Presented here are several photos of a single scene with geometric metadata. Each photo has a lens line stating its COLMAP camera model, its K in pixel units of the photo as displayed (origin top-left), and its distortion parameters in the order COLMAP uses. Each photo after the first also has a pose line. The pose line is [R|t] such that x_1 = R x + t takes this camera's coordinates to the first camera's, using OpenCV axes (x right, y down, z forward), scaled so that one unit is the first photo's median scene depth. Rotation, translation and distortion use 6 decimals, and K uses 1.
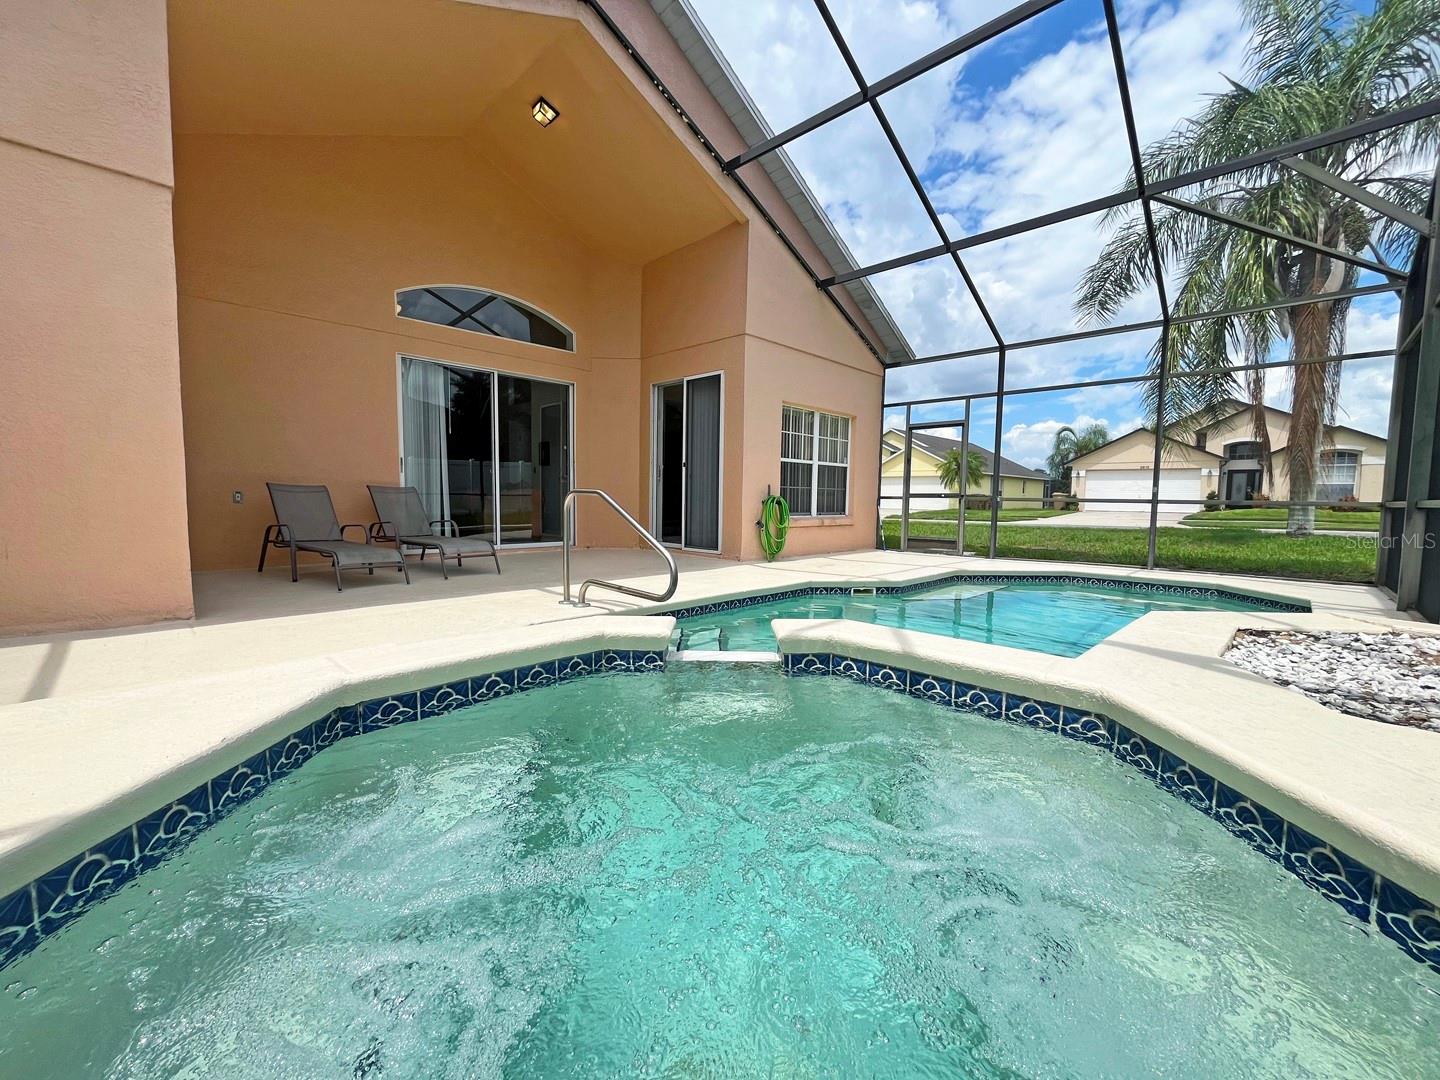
lens RADIAL K [[588.7, 0, 717.8], [0, 588.7, 538.5], [0, 0, 1]] dist [0.000250, 0.000207]
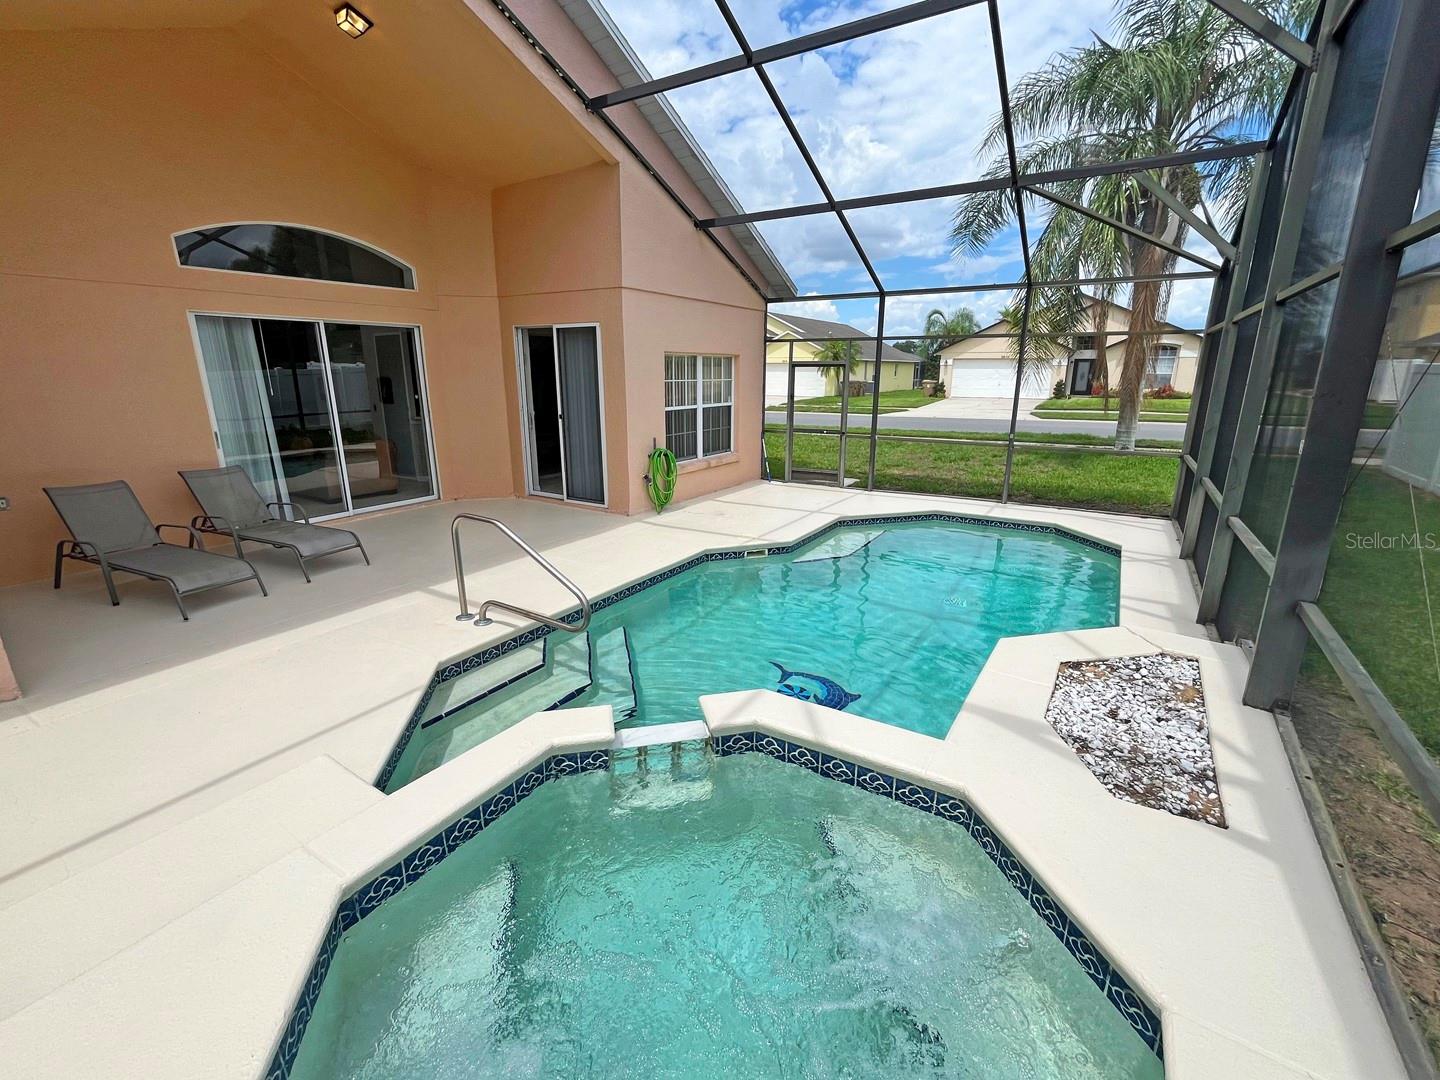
lens RADIAL K [[627.9, 0, 715.6], [0, 627.9, 541.9], [0, 0, 1]] dist [0.000439, 0.000333]
pose [[0.977314, -0.085100, 0.193948, -0.028149], [0.043965, 0.977294, 0.207276, -0.132335], [-0.207184, -0.194047, 0.958864, -0.030909]]
